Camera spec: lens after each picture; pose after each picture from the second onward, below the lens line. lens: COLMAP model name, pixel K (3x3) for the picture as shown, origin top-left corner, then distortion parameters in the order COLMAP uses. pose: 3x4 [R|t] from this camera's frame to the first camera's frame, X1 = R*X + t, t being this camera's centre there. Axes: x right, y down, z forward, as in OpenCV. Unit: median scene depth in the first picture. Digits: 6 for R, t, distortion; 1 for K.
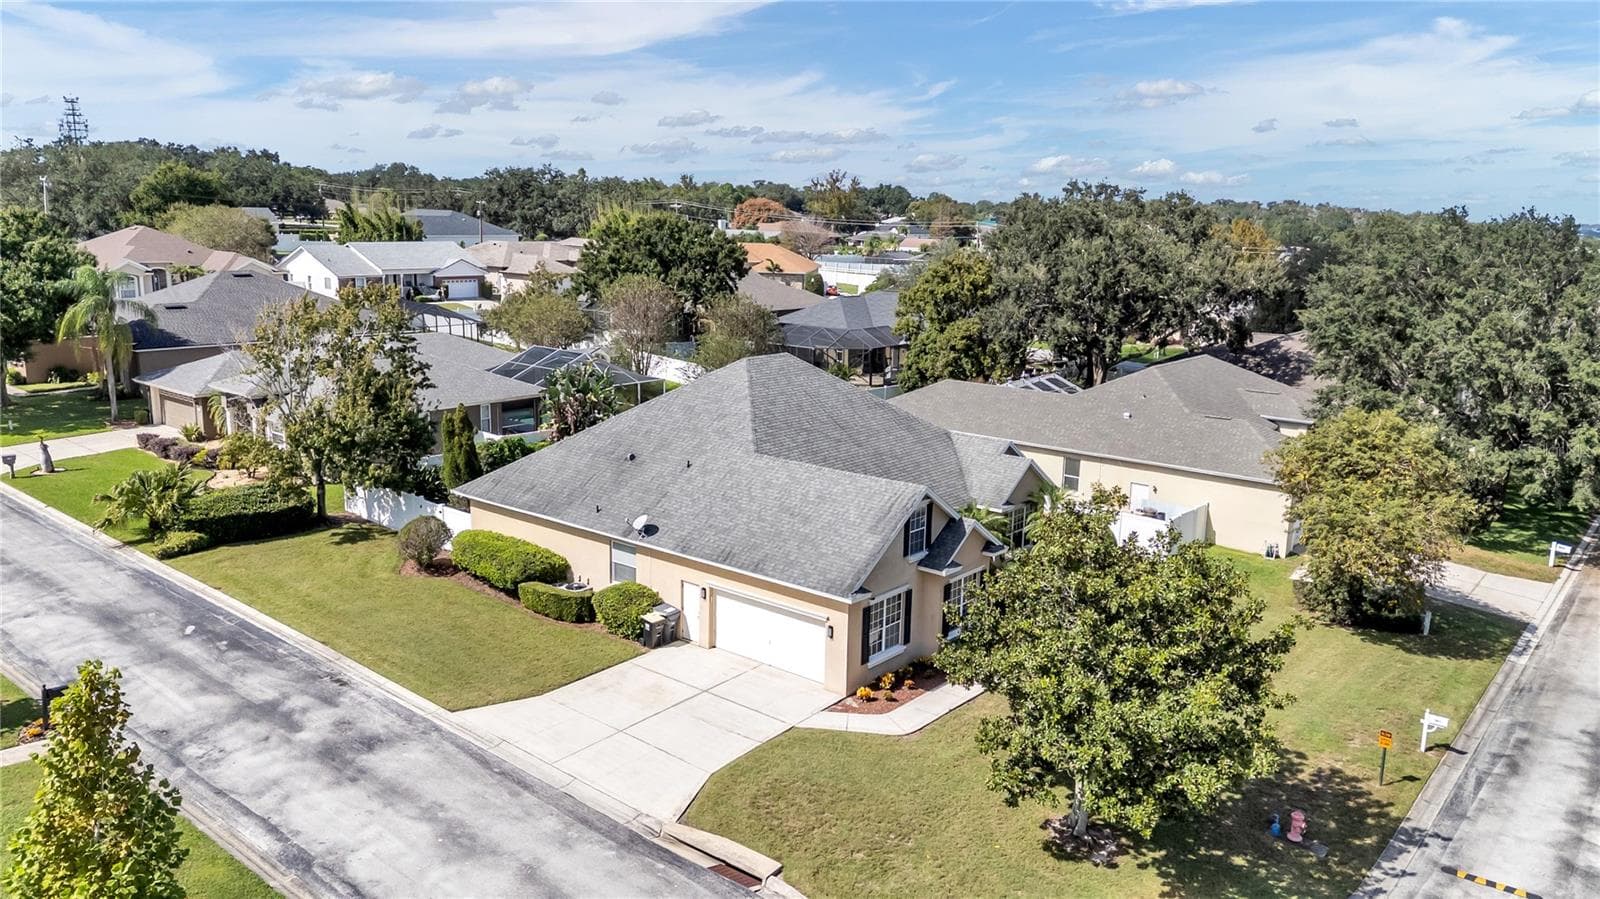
lens RADIAL K [[1160.9, 0, 795.3], [0, 1160.9, 462.4], [0, 0, 1]] dist [0.059080, -0.048738]
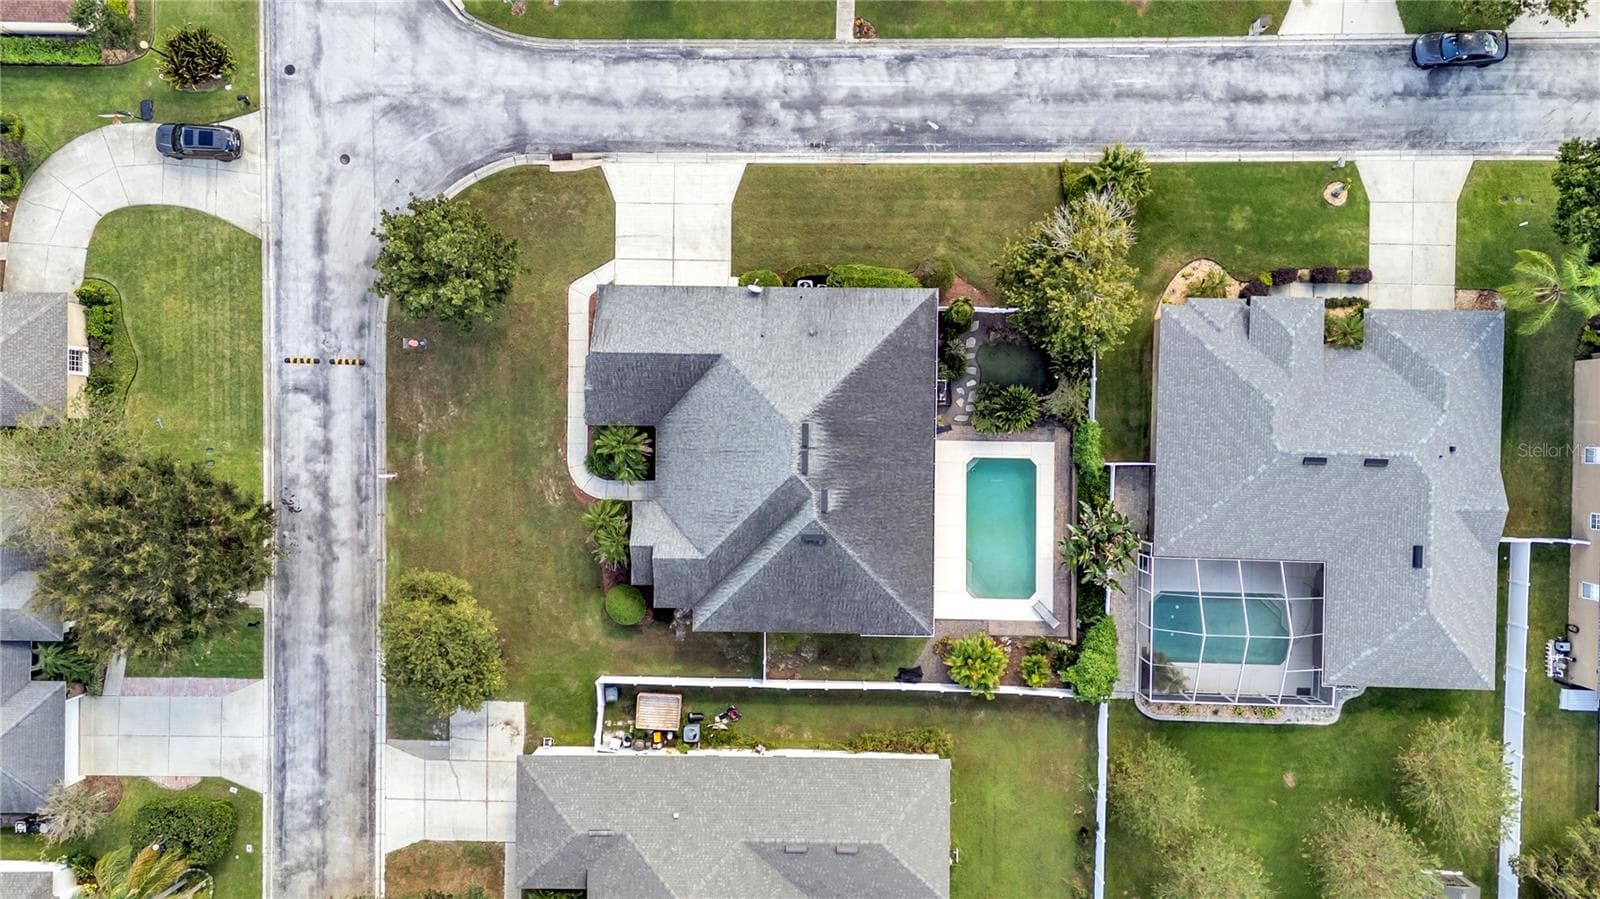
lens RADIAL K [[1160.9, 0, 799.7], [0, 1160.9, 451.0], [0, 0, 1]] dist [0.059080, -0.048738]
pose [[-0.778905, 0.626859, -0.018806, -0.003558], [-0.156754, -0.165565, 0.973661, -1.618536], [0.607235, 0.761338, 0.227222, 0.823219]]
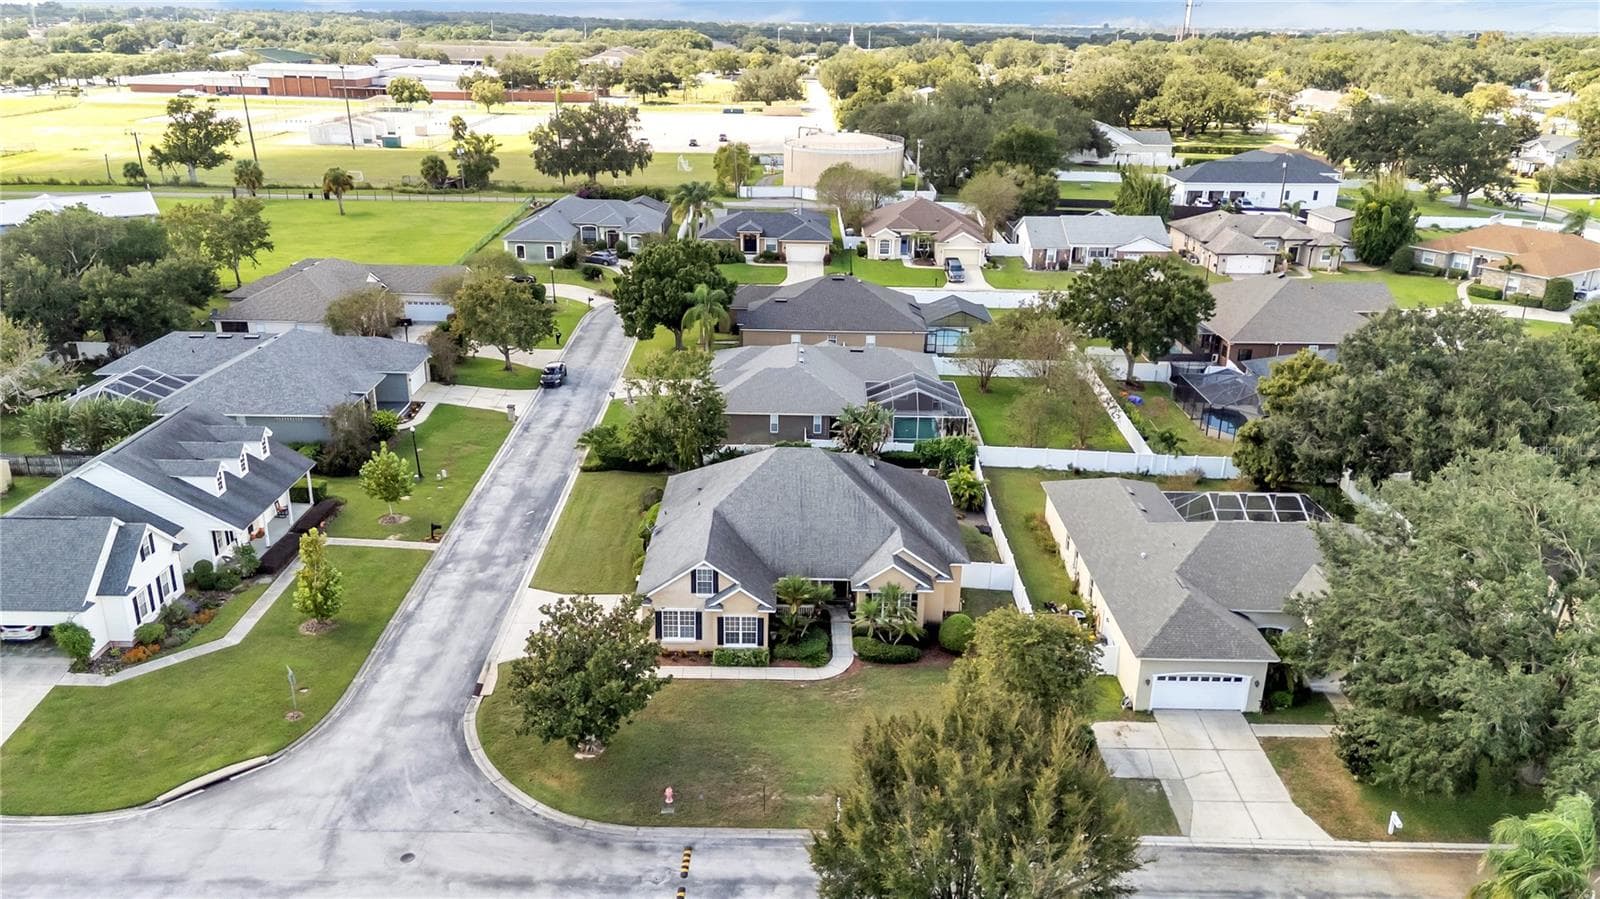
lens RADIAL K [[1160.9, 0, 807.4], [0, 1160.9, 429.3], [0, 0, 1]] dist [0.059080, -0.048738]
pose [[0.642478, 0.244429, -0.726276, 1.334315], [-0.171070, 0.969595, 0.174986, -0.468188], [0.746965, 0.011819, 0.664758, -0.067099]]
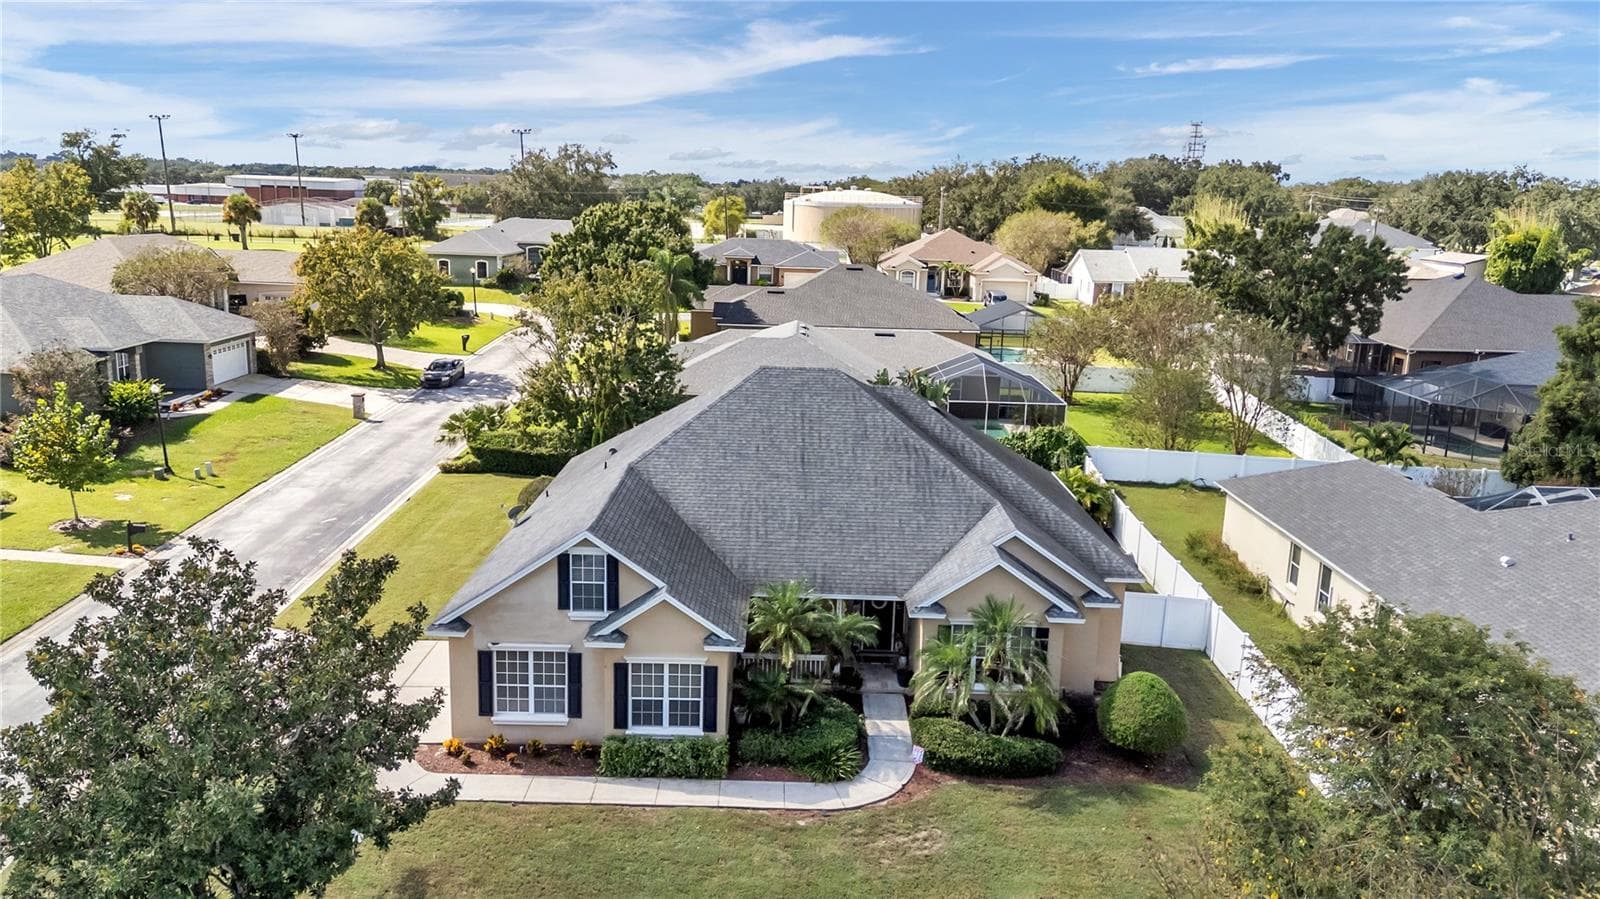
lens RADIAL K [[1160.9, 0, 802.9], [0, 1160.9, 447.7], [0, 0, 1]] dist [0.059080, -0.048738]
pose [[0.638645, 0.163554, -0.751919, 0.729610], [-0.182329, 0.981488, 0.058626, -0.099231], [0.747588, 0.099655, 0.656643, 0.527663]]
